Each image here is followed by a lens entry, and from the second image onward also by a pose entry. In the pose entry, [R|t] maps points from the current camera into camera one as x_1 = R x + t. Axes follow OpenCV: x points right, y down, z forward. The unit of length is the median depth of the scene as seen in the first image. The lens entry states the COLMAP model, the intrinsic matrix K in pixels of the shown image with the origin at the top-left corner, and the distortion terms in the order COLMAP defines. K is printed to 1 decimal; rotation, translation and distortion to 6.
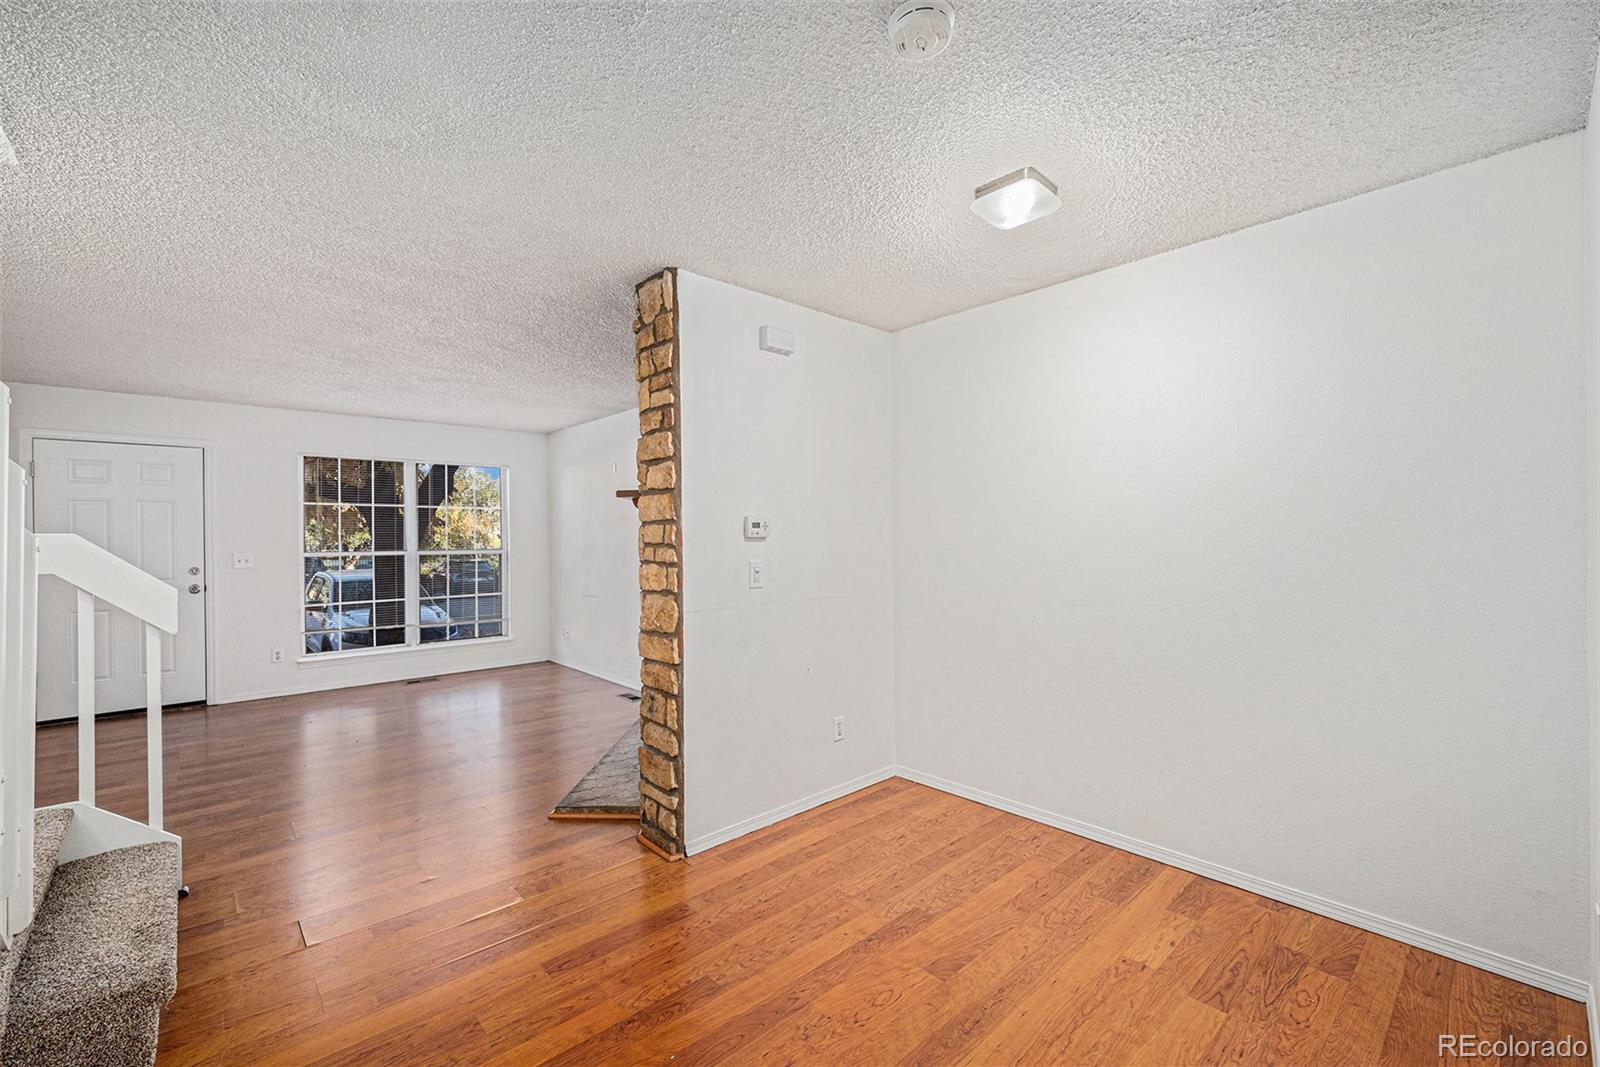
lens RADIAL K [[673.8, 0, 801.6], [0, 673.8, 533.2], [0, 0, 1]] dist [-0.000714, 0.000103]
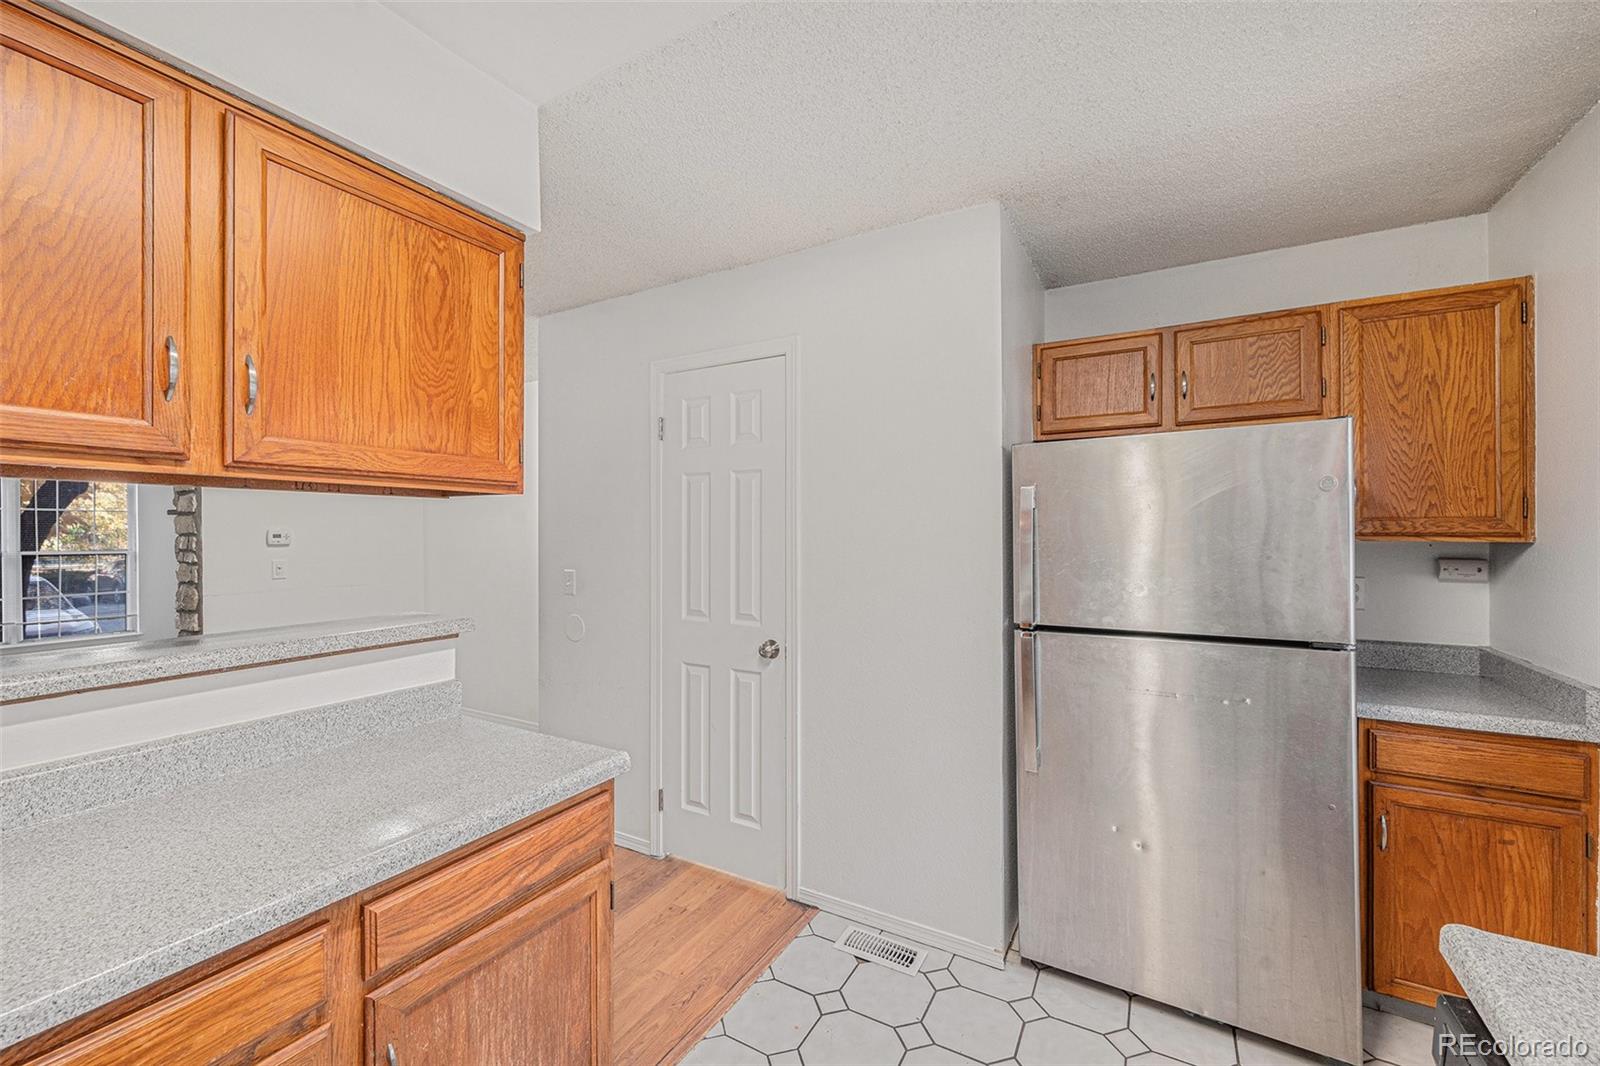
lens RADIAL K [[645.1, 0, 801.7], [0, 645.1, 530.1], [0, 0, 1]] dist [0.001817, 0.000211]
pose [[0.951755, 0.002749, 0.306847, 0.639586], [-0.003897, 0.999988, 0.003129, -0.036823], [-0.306834, -0.004174, 0.951754, -0.751230]]
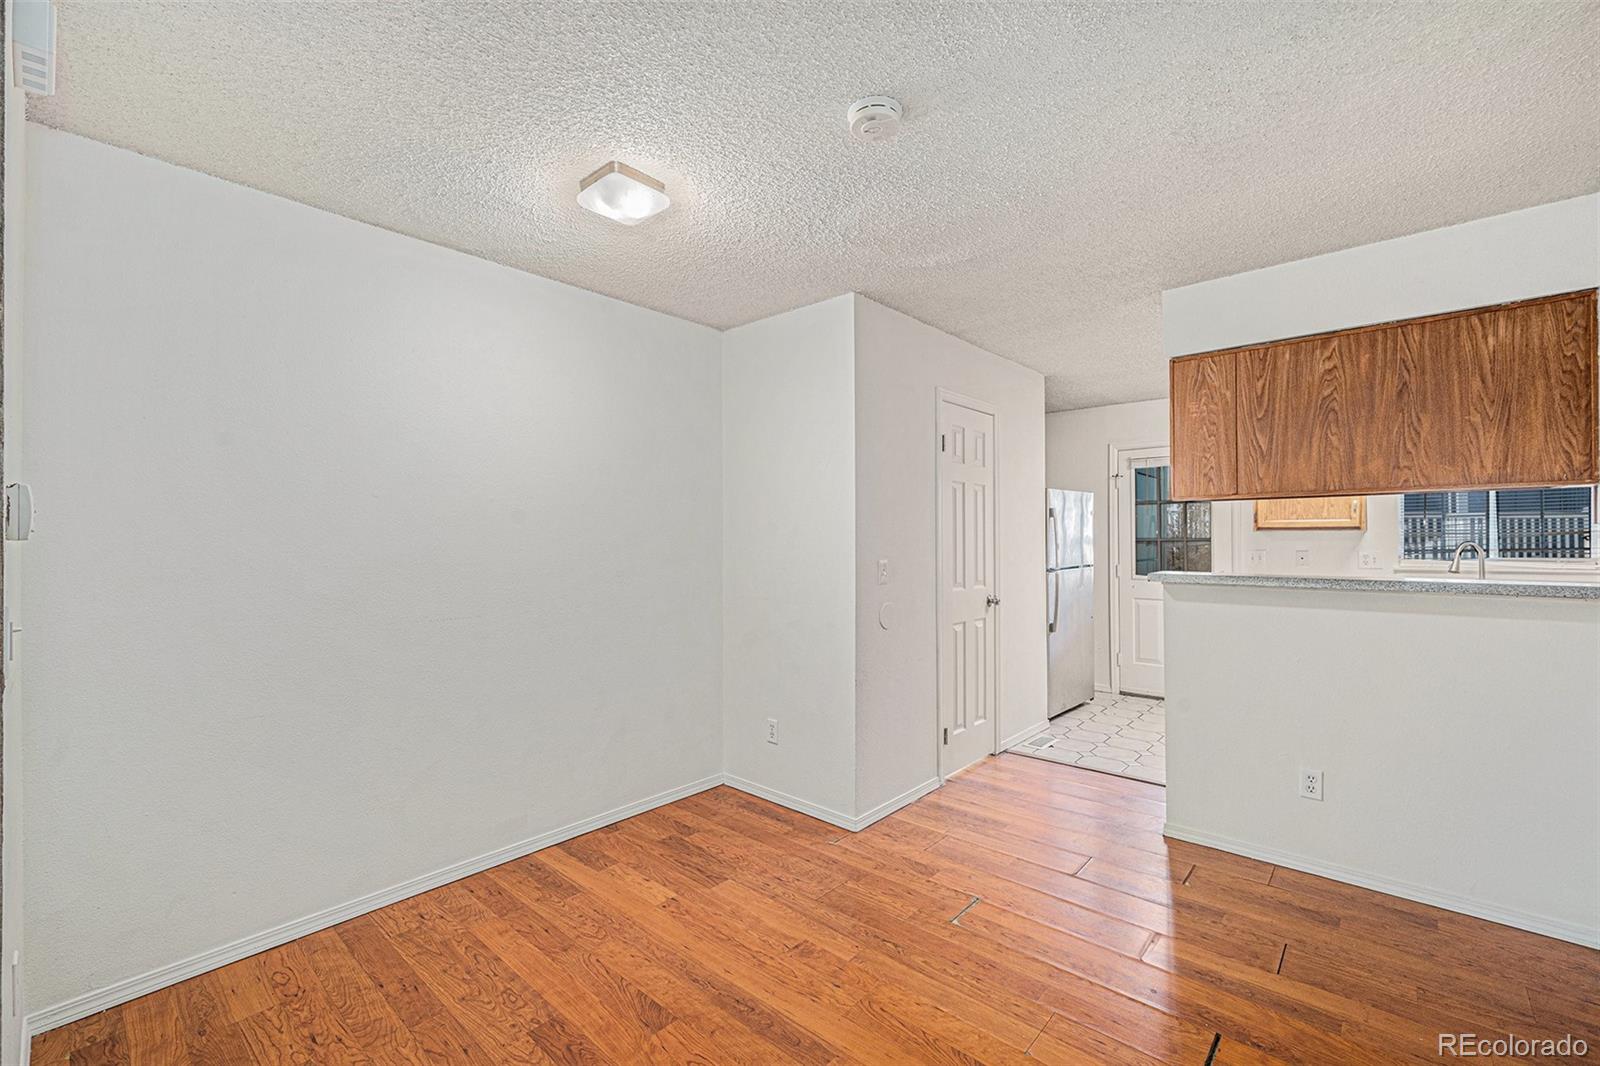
lens RADIAL K [[673.8, 0, 789.0], [0, 673.8, 535.9], [0, 0, 1]] dist [-0.000714, 0.000103]
pose [[-0.090137, 0.010213, 0.995877, -0.352859], [0.000905, 0.999948, -0.010173, 0.004193], [-0.995929, -0.000016, -0.090141, 0.446698]]
